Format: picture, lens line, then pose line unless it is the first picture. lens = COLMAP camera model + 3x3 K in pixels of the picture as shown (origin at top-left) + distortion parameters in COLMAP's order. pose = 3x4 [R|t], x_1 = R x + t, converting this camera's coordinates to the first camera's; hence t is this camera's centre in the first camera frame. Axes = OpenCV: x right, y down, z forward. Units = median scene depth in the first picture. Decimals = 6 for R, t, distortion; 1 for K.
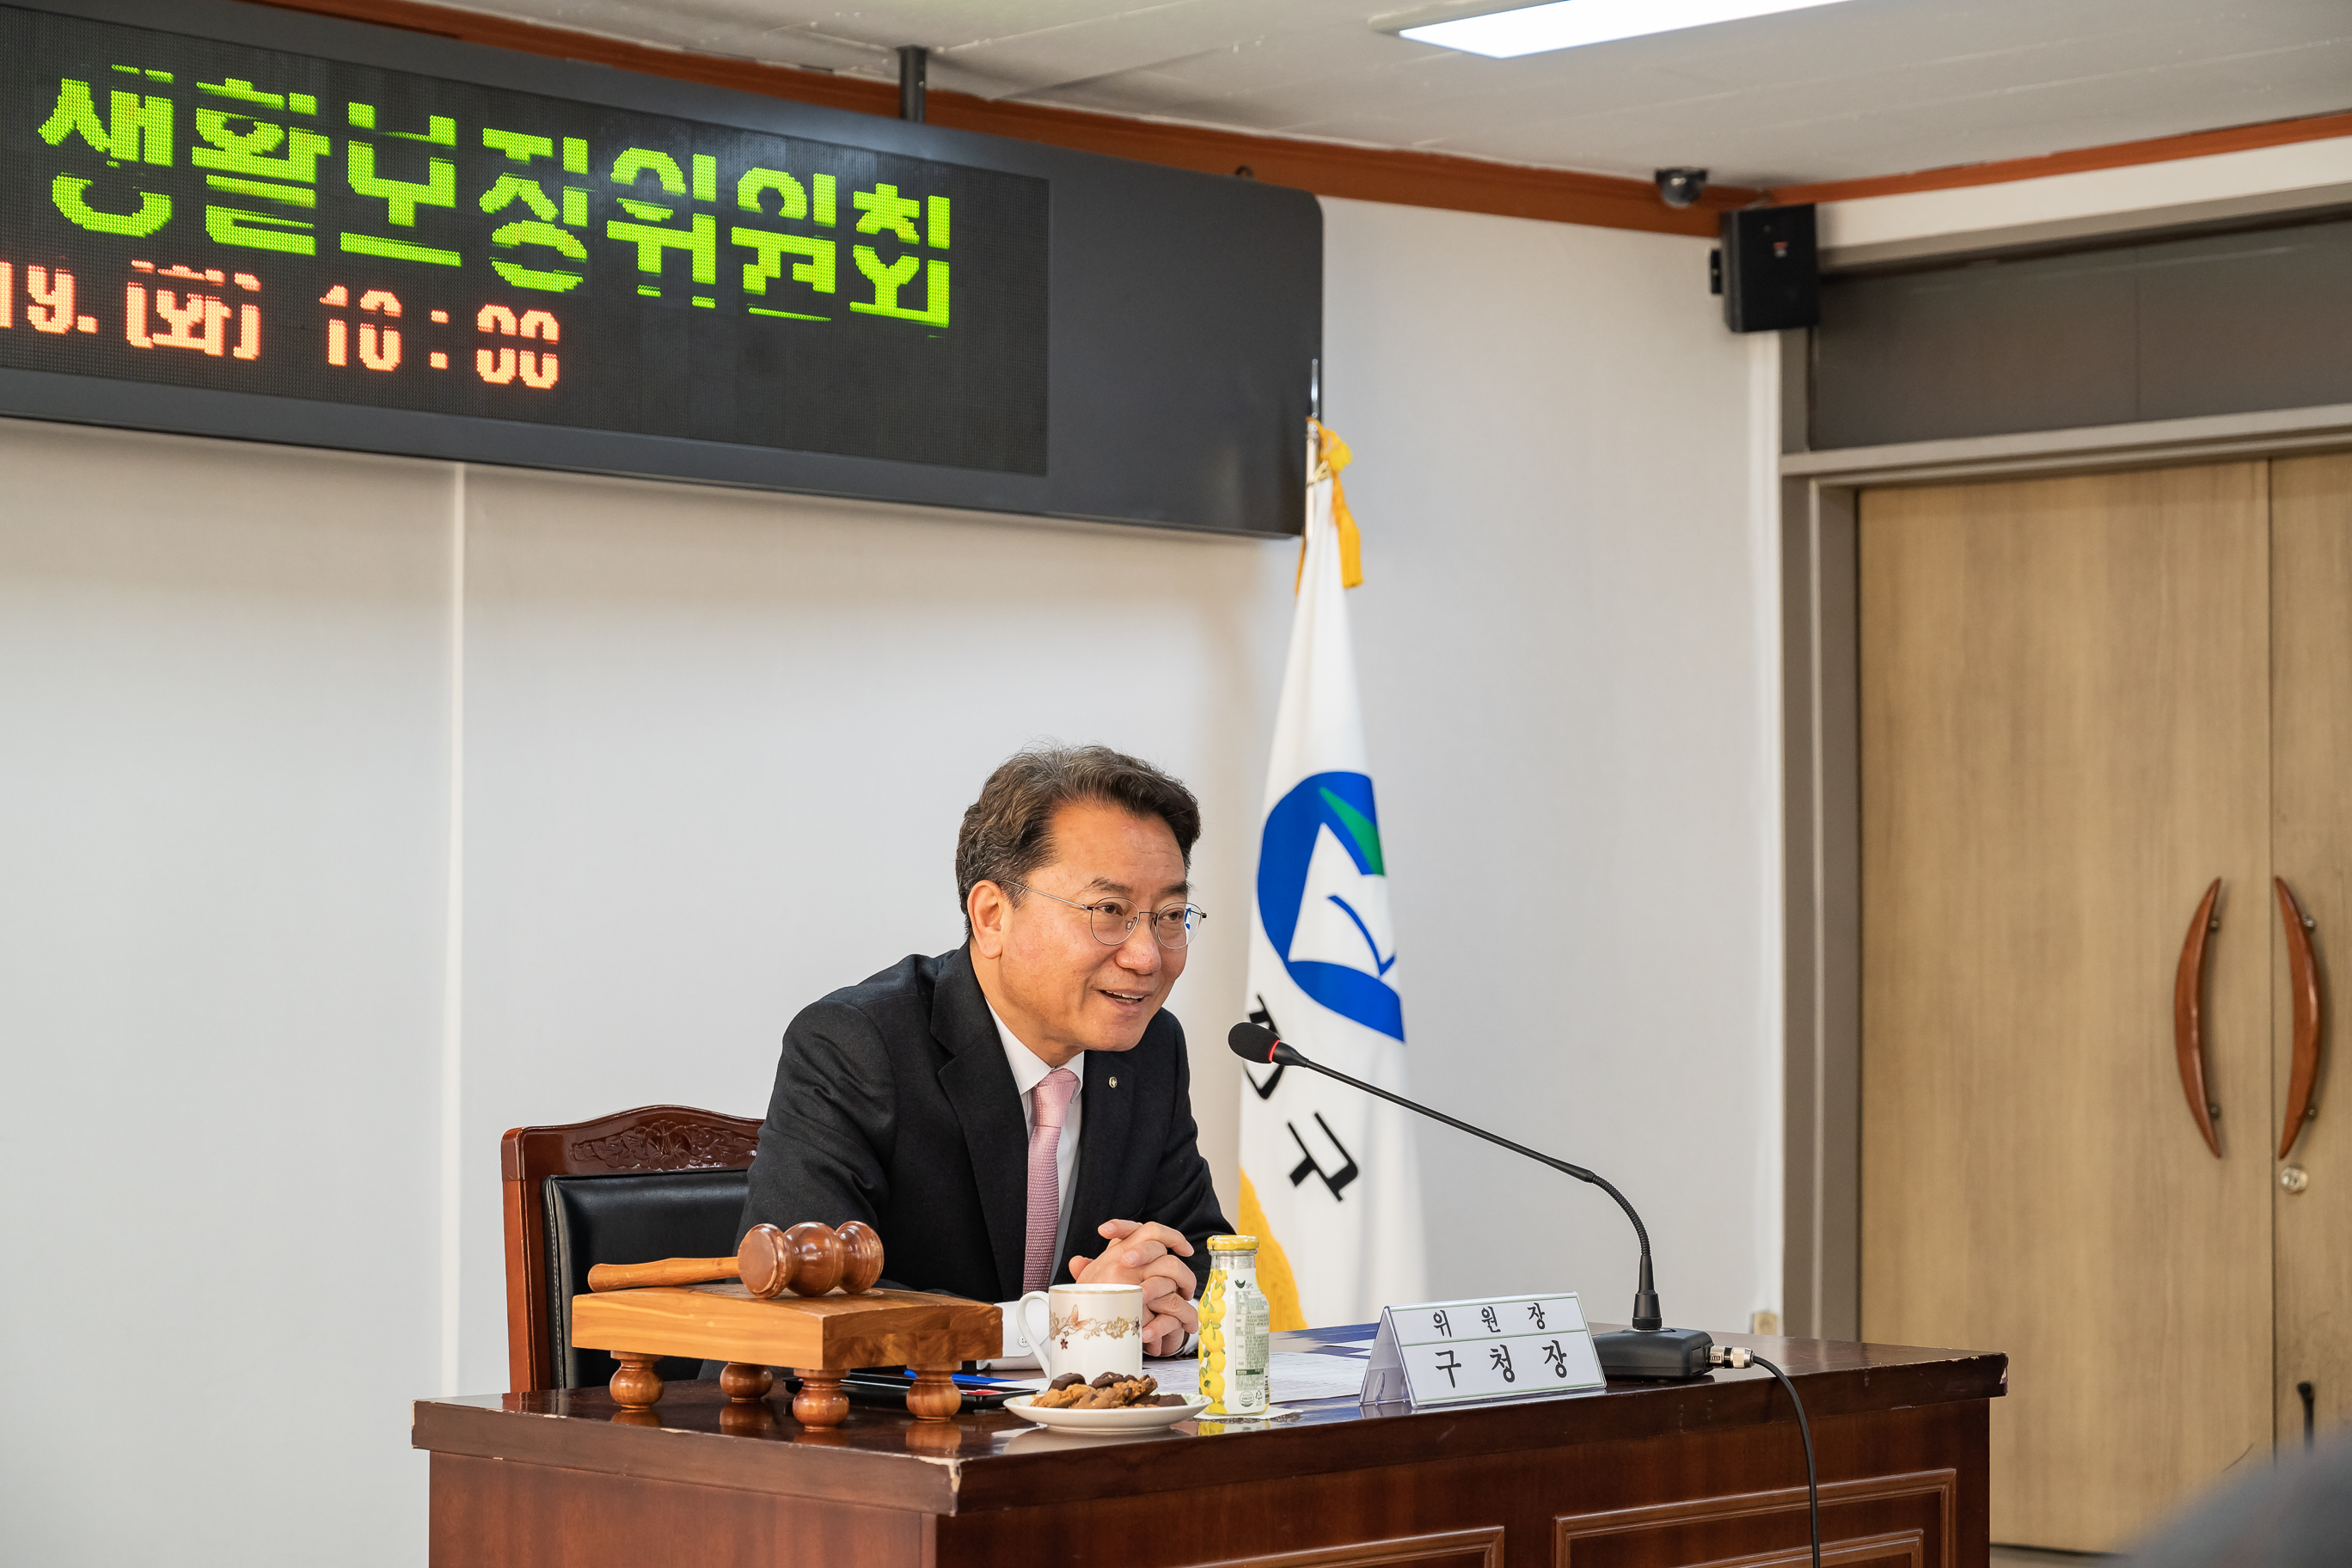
lens RADIAL K [[4786.4, 0, 1163.9], [0, 4786.4, 790.6], [0, 0, 1]] dist [0.008706, 0.000000]
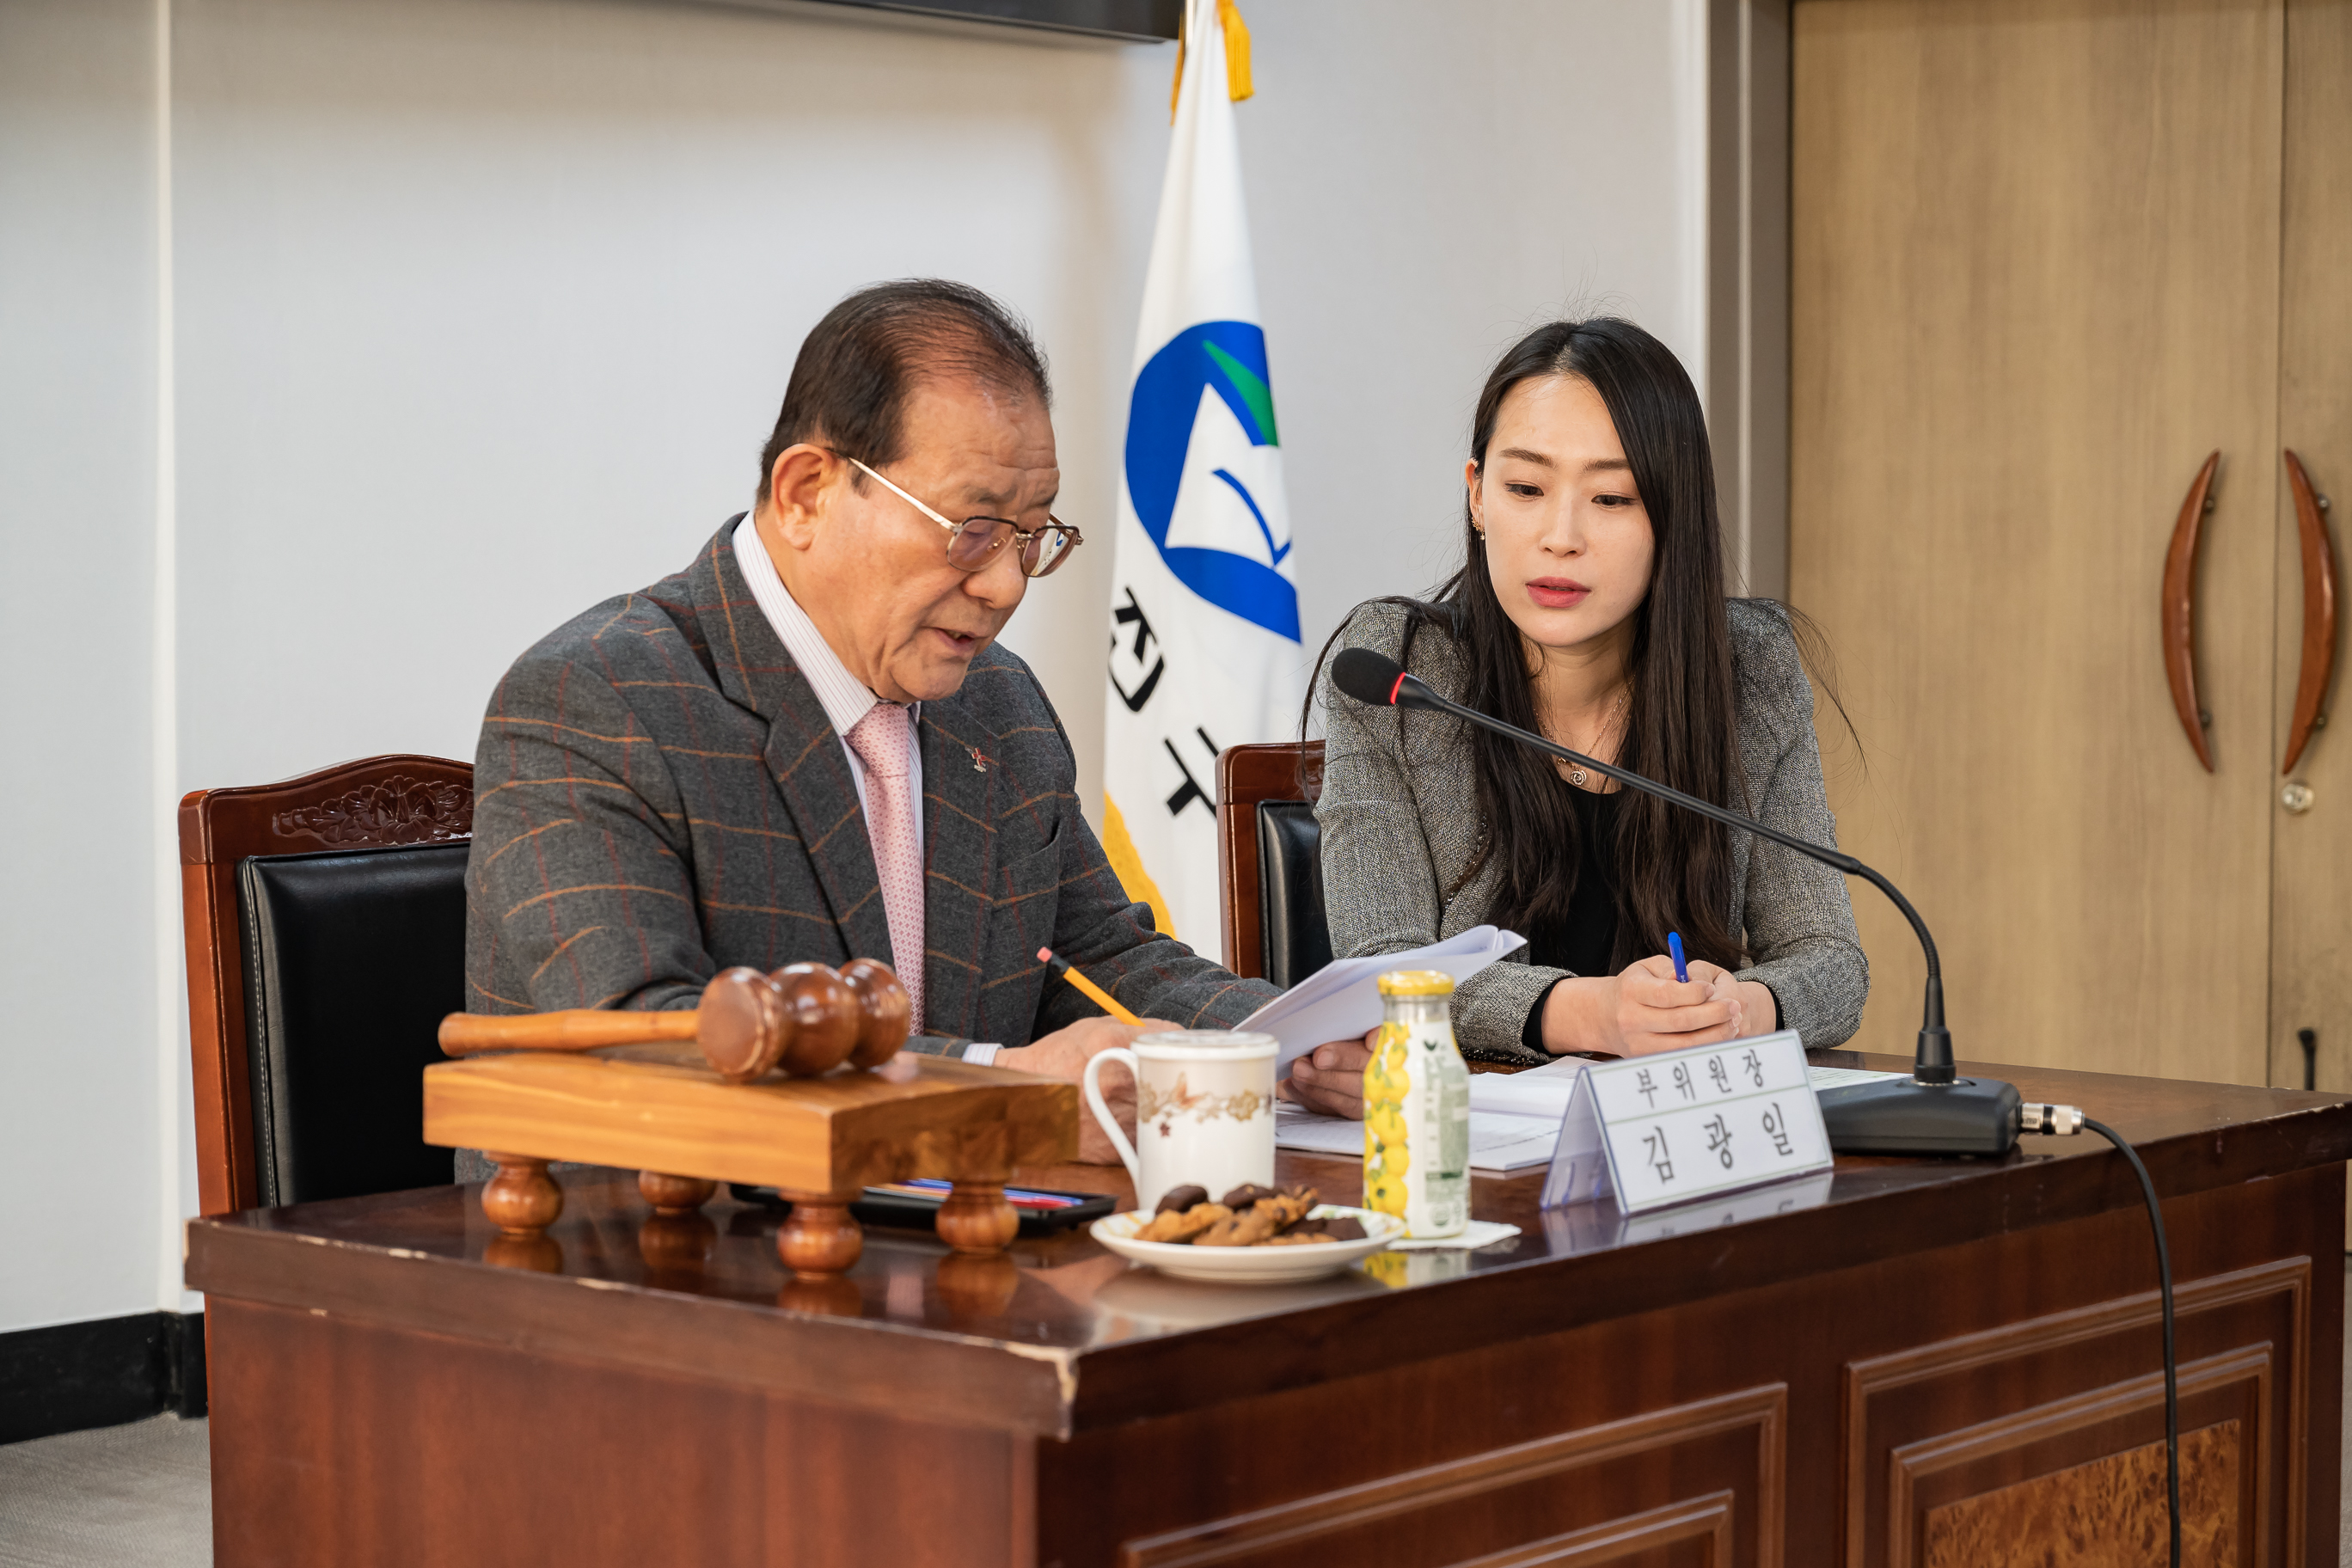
lens RADIAL K [[4786.4, 0, 1165.2], [0, 4786.4, 770.1], [0, 0, 1]] dist [0.008706, 0.000000]
pose [[0.997594, -0.002839, 0.069267, -0.036296], [-0.003007, 0.996449, 0.084145, 0.004283], [-0.069260, -0.084151, 0.994043, 0.180753]]
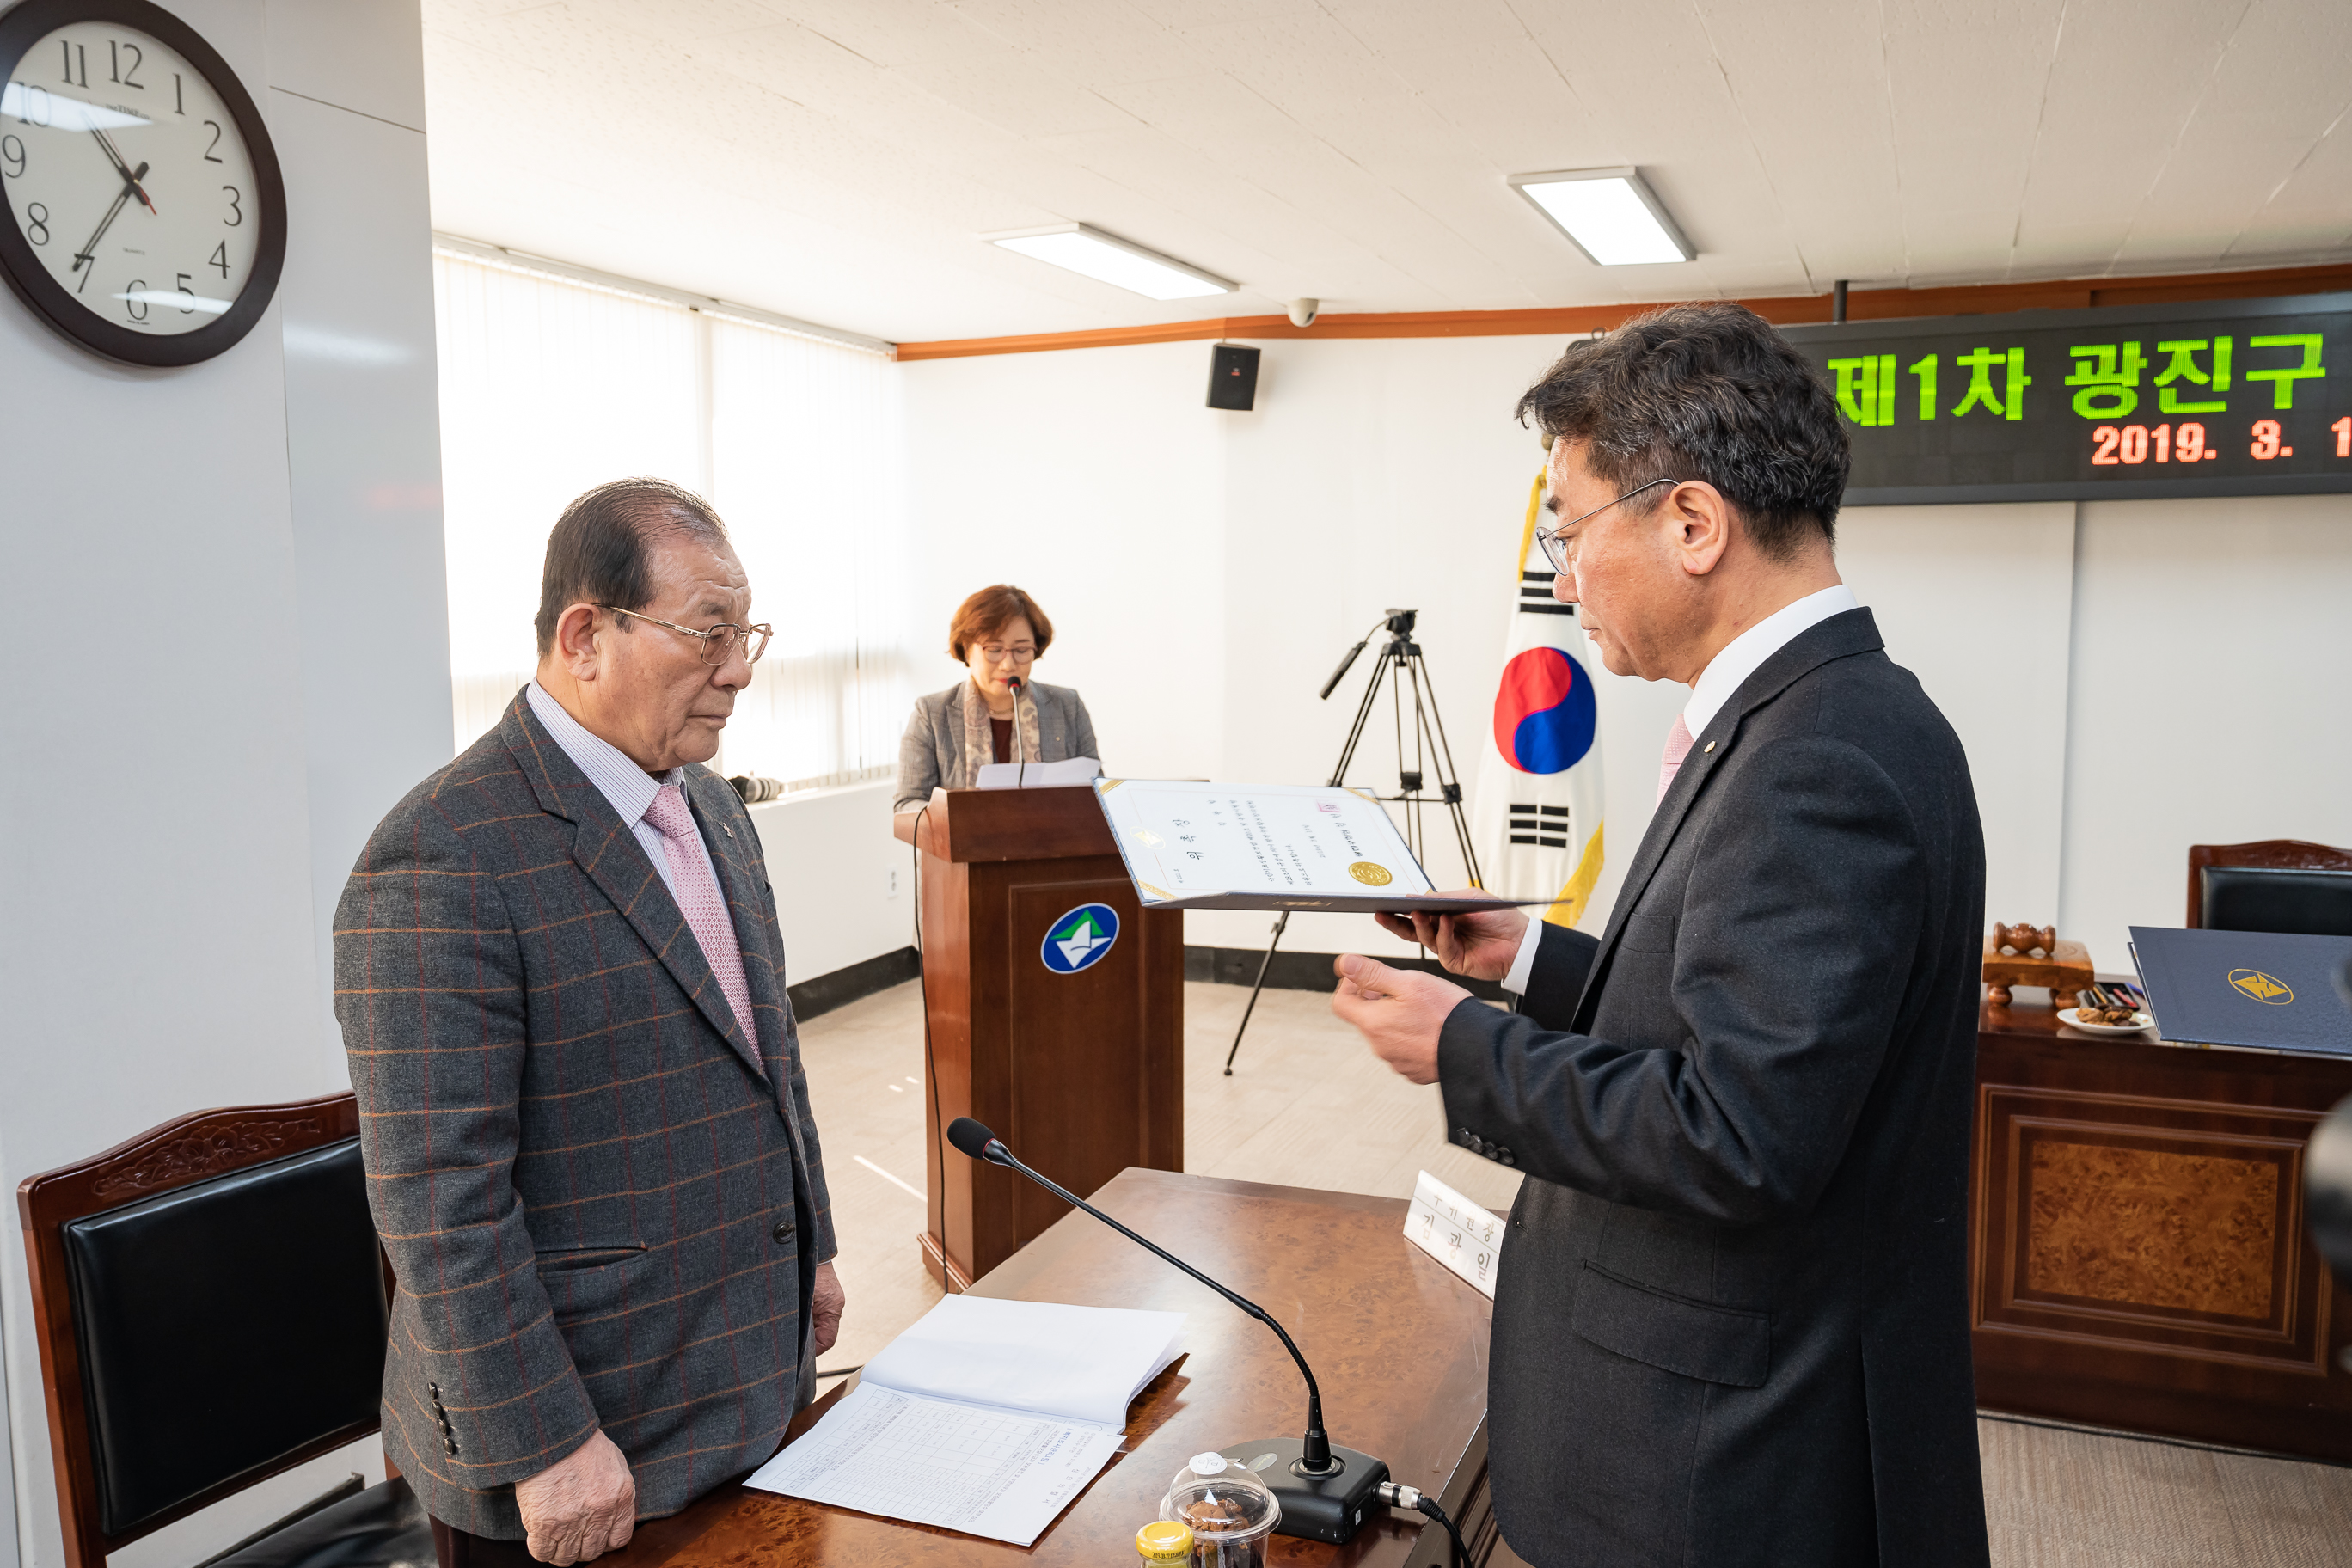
lens RADIAL K [[1846.7, 0, 1169.9], [0, 1846.7, 783.1], [0, 0, 1]] dist [0.005782, 0.001914]
pose [[0.363199, 0.091615, -0.927196, 0.346671], [0.043408, 0.992409, 0.115062, -0.059971], [0.930700, -0.082038, 0.356466, 0.130958]]
